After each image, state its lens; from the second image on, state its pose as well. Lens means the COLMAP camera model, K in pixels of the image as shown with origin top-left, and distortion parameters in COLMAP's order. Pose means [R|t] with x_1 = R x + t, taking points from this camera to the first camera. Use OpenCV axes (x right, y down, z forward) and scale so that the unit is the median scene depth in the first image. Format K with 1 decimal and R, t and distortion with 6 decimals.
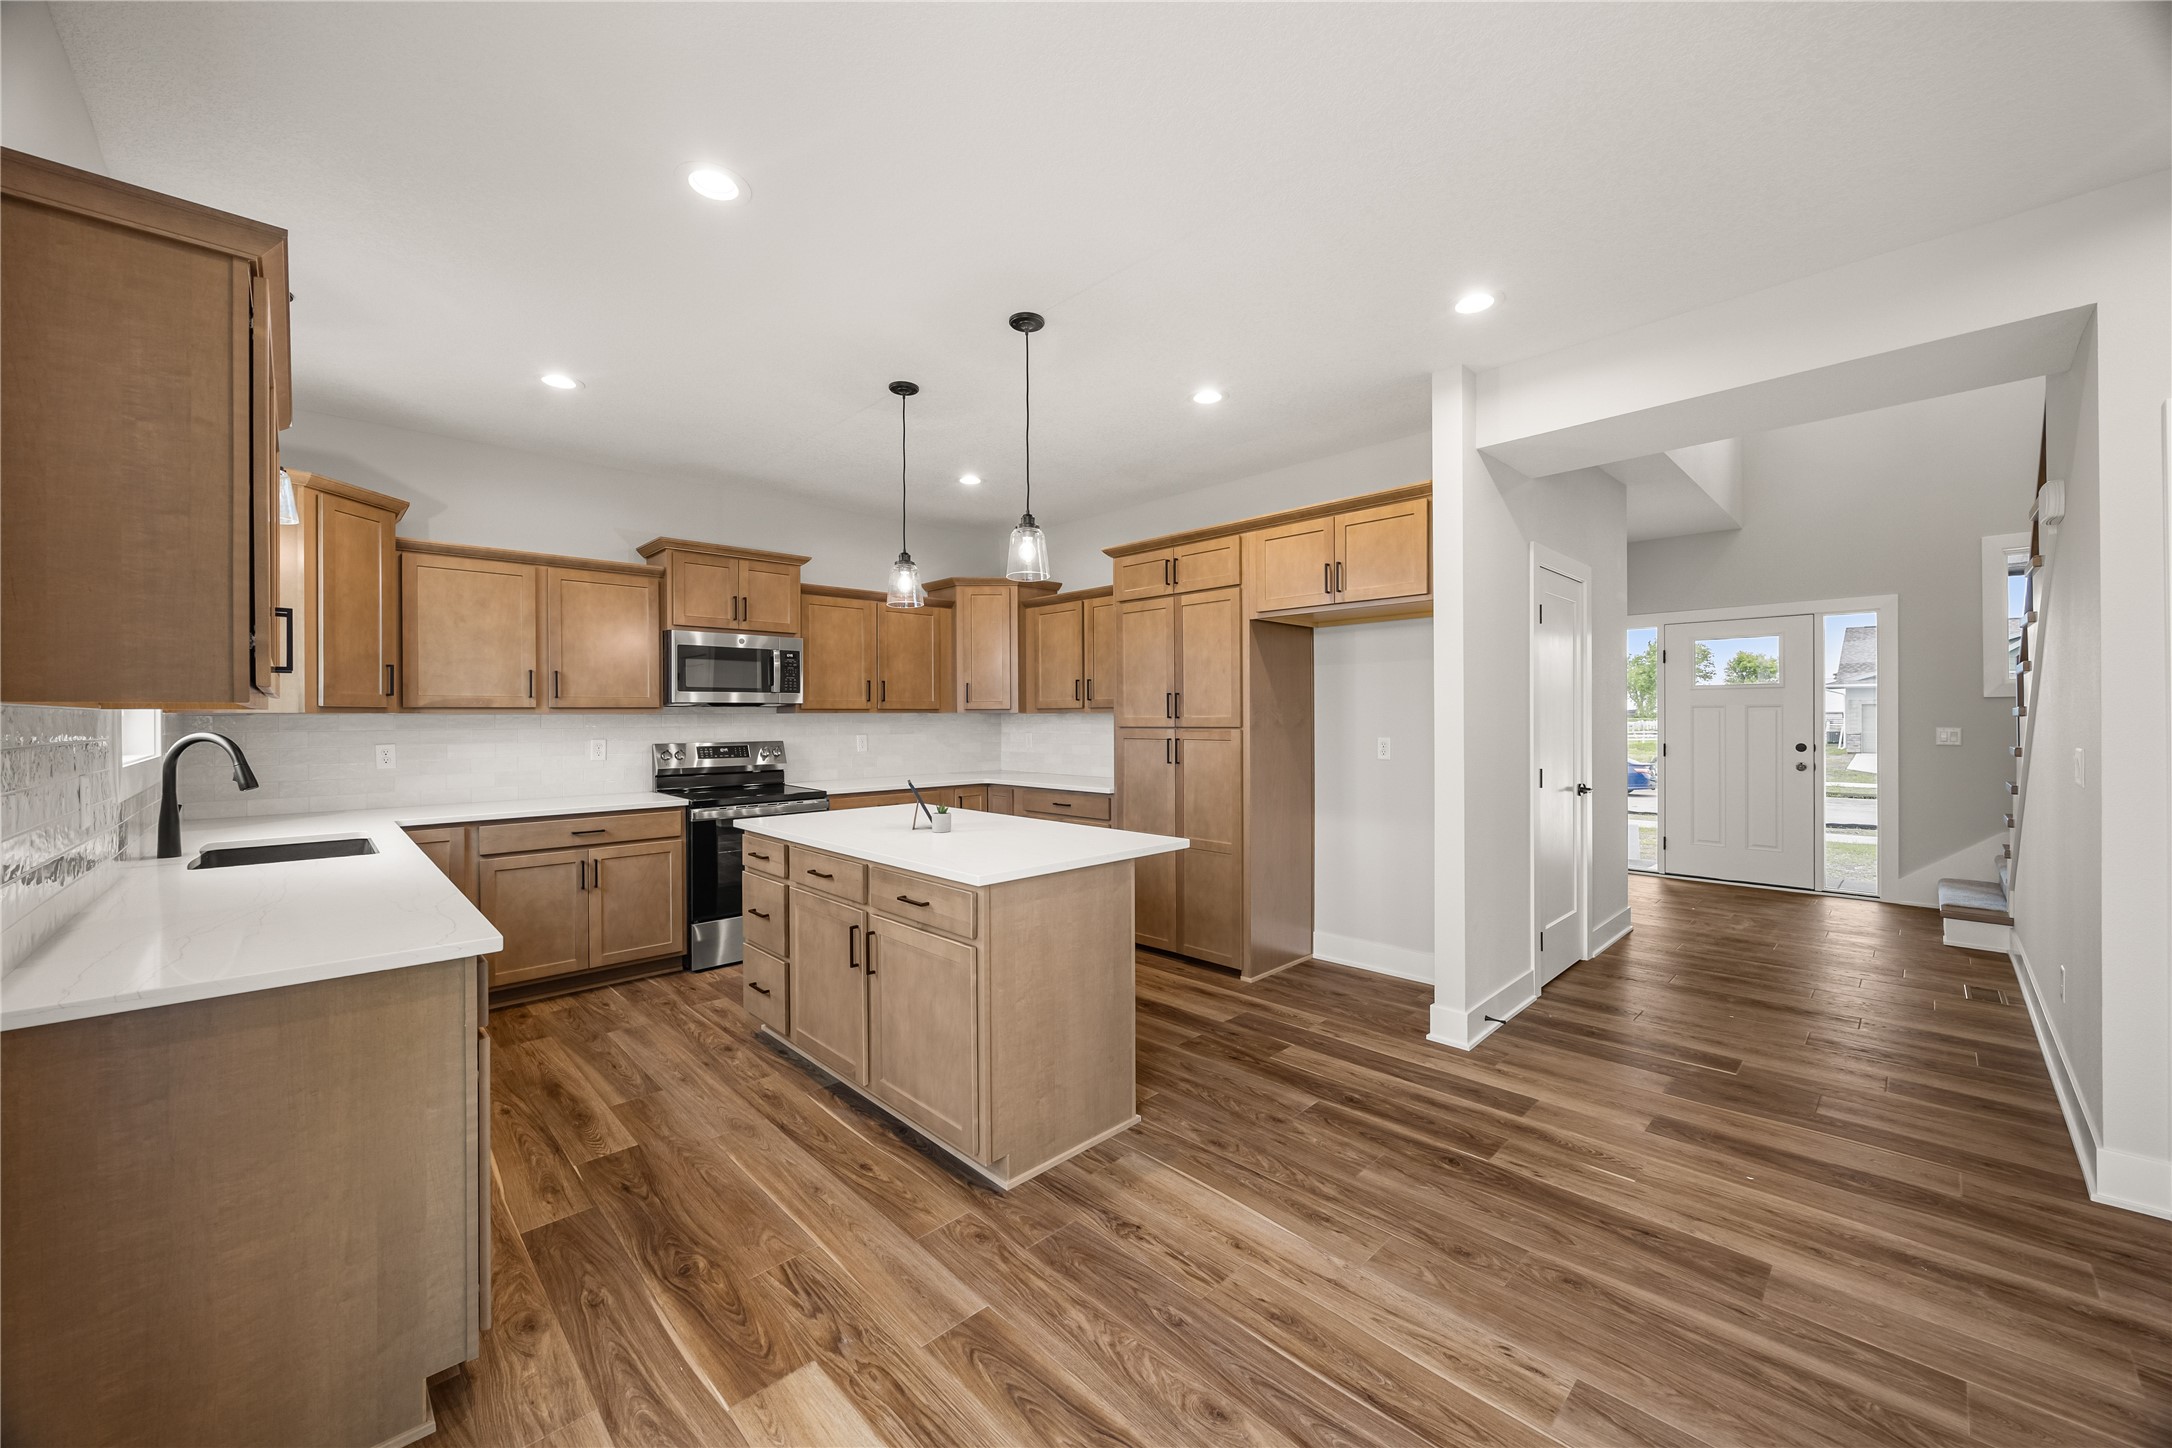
lens RADIAL K [[832.3, 0, 1086.3], [0, 832.3, 714.2], [0, 0, 1]] dist [0.002196, 0.000000]
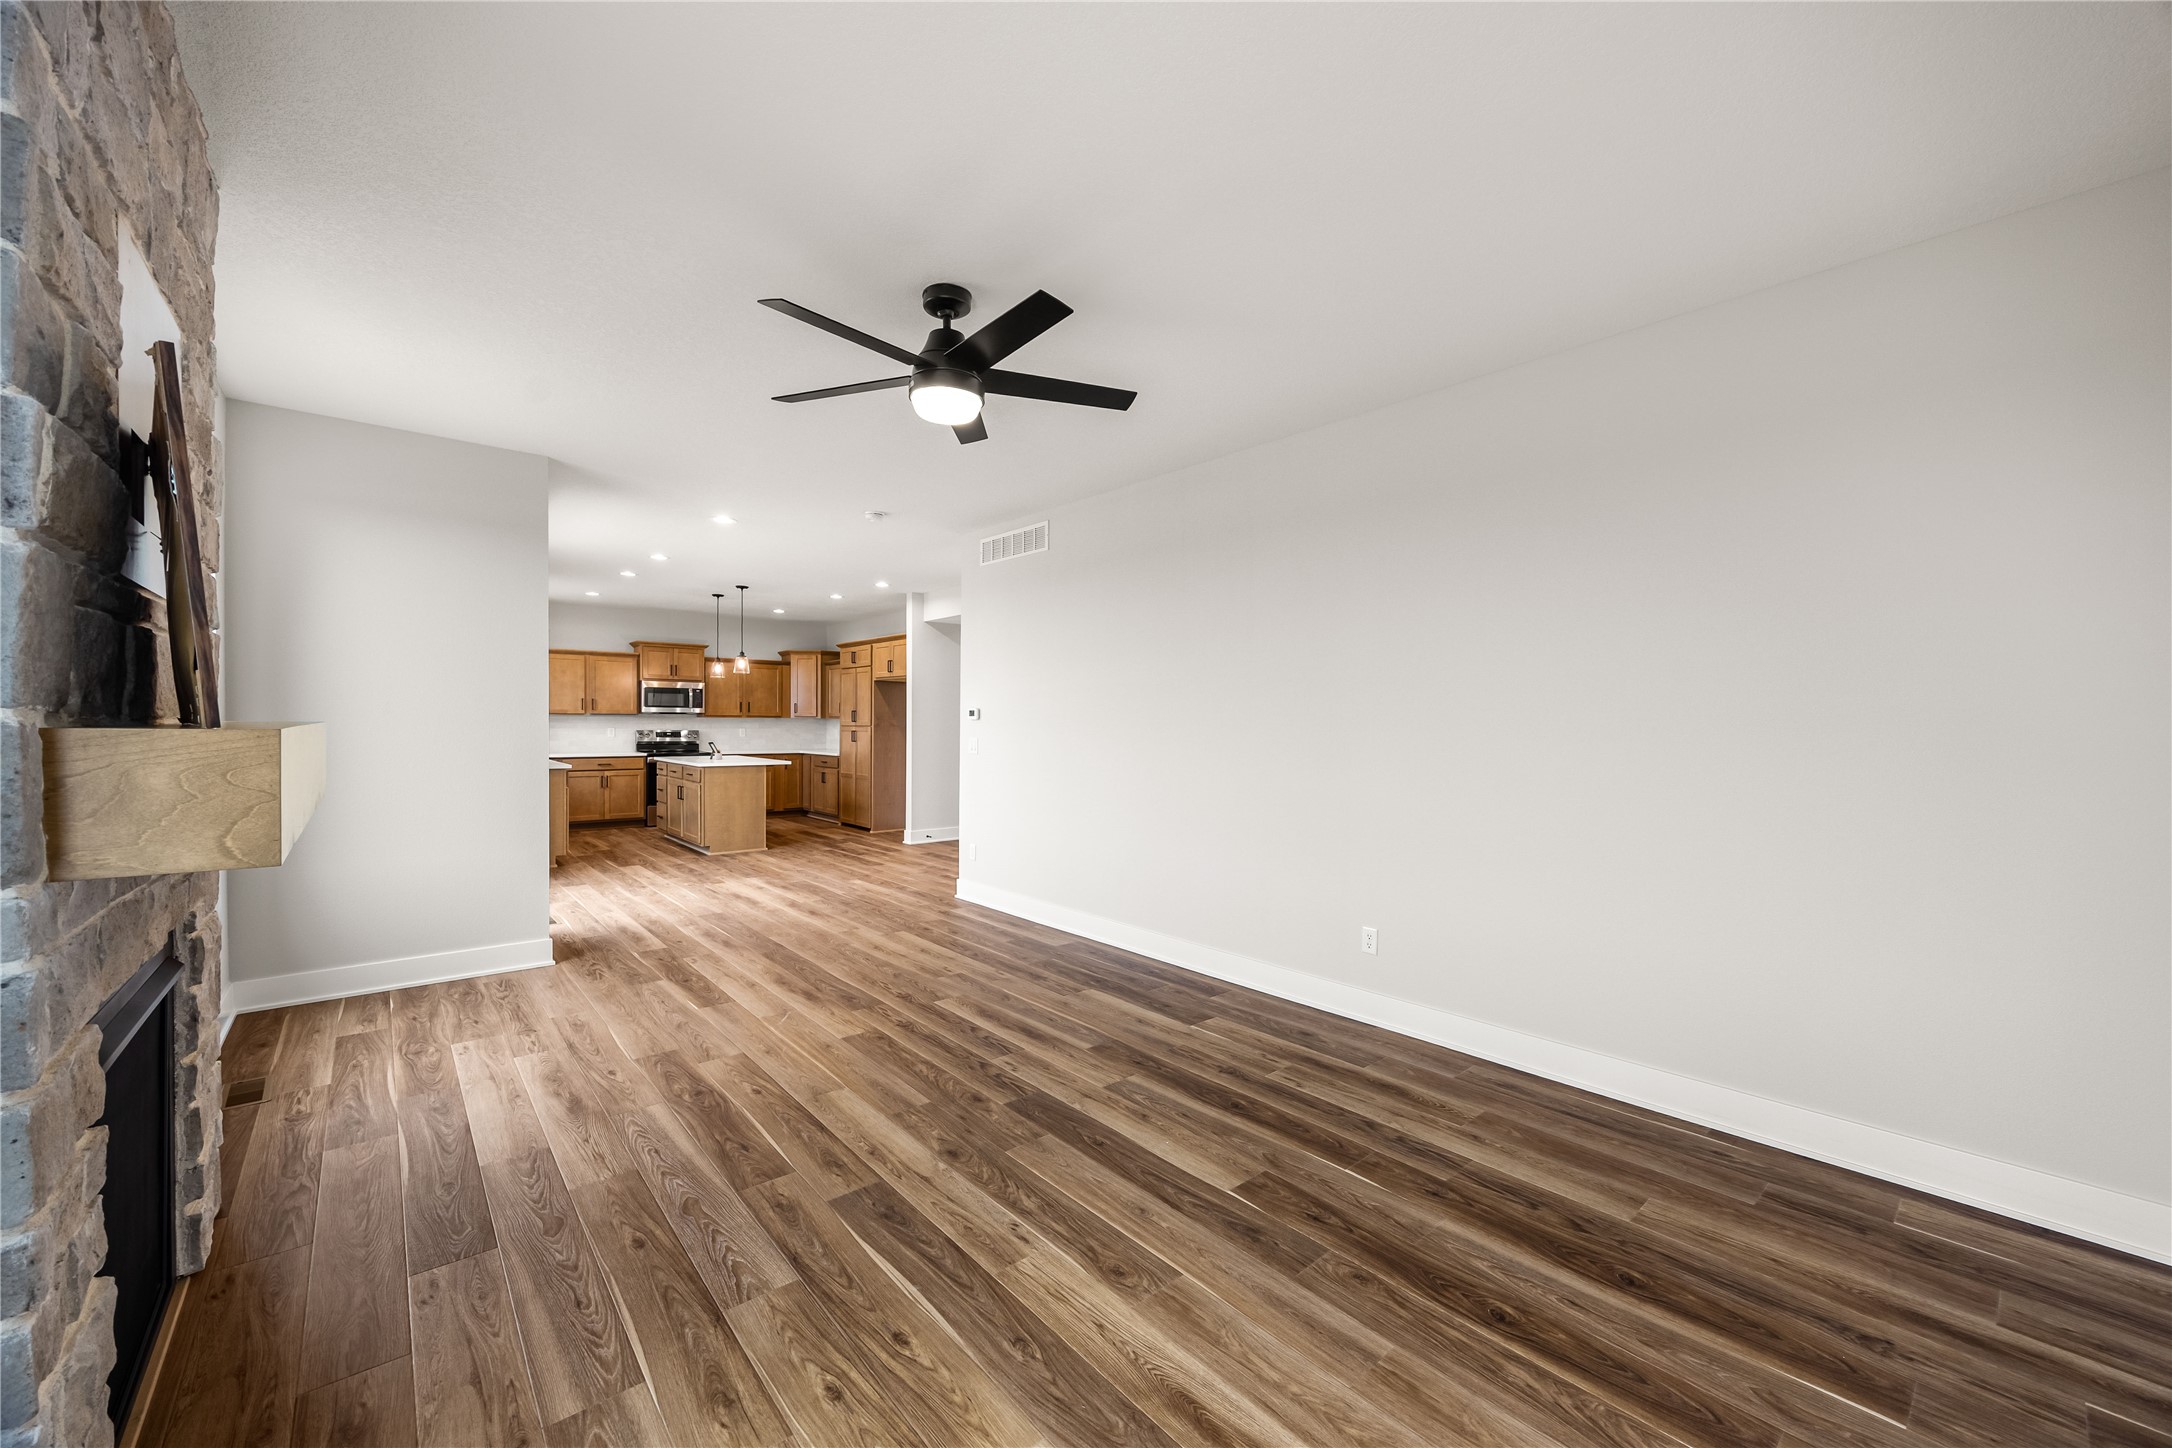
lens RADIAL K [[832.3, 0, 1089.2], [0, 832.3, 732.6], [0, 0, 1]] dist [0.002196, 0.000000]
pose [[0.997936, 0.013933, -0.062683, 0.880976], [-0.013350, 0.999864, 0.009710, 0.004327], [0.062809, -0.008853, 0.997986, -1.221689]]
